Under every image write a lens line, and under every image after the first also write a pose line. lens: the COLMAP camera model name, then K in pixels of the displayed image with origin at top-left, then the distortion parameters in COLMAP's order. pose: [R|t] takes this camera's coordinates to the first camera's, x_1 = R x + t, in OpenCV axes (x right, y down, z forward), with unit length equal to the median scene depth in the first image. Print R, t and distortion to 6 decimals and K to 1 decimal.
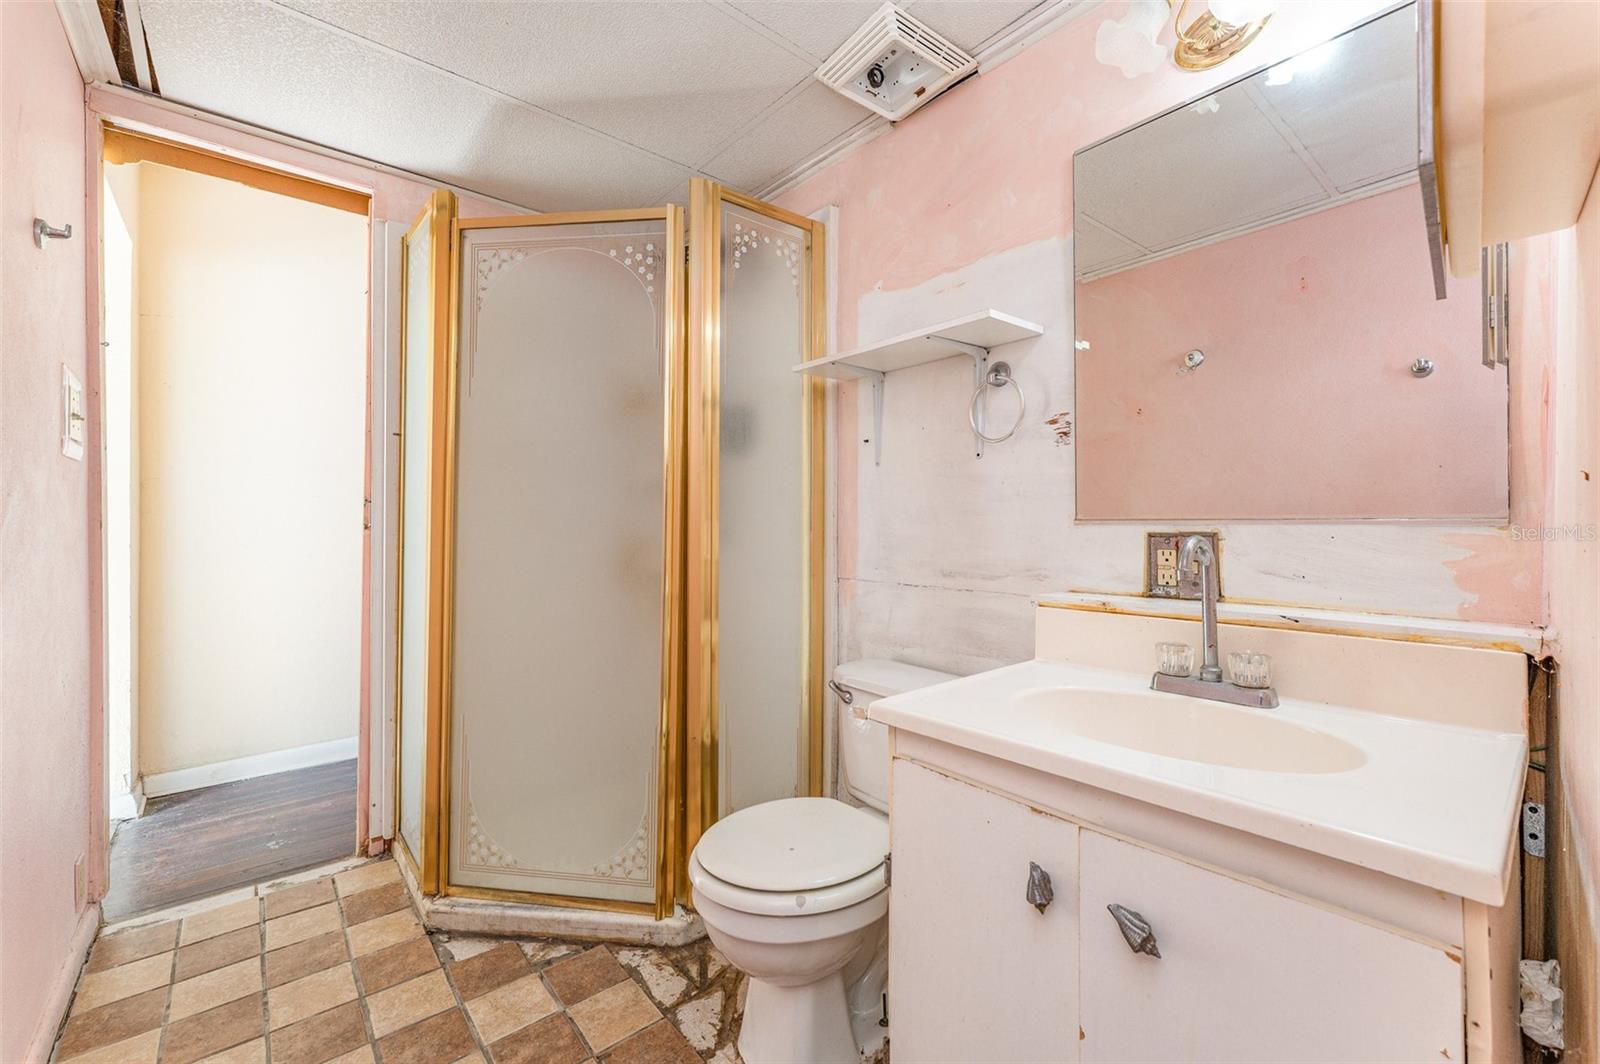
lens RADIAL K [[645.0, 0, 801.2], [0, 645.0, 513.7], [0, 0, 1]] dist [0.001113, 0.000133]
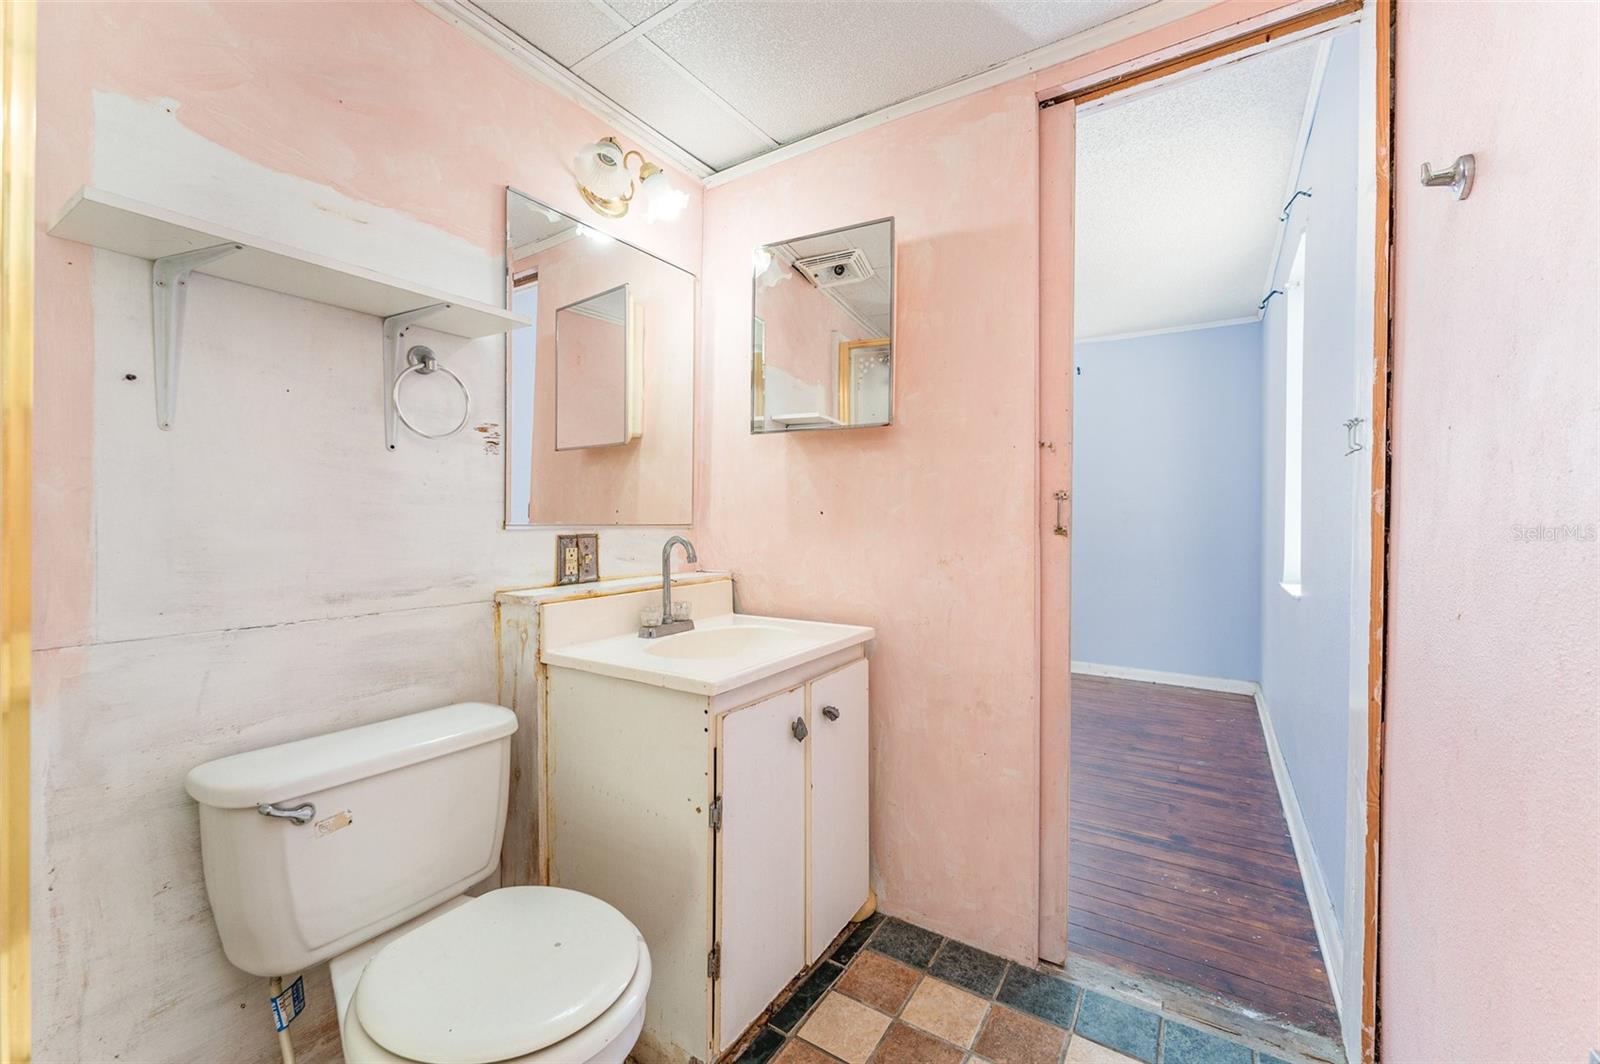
lens RADIAL K [[633.3, 0, 793.5], [0, 633.3, 528.5], [0, 0, 1]] dist [-0.012854, 0.000078]
pose [[-0.282193, -0.010294, 0.959302, -0.725536], [-0.013534, 0.999886, 0.006748, 0.001022], [-0.959262, -0.011079, -0.282300, 0.828402]]
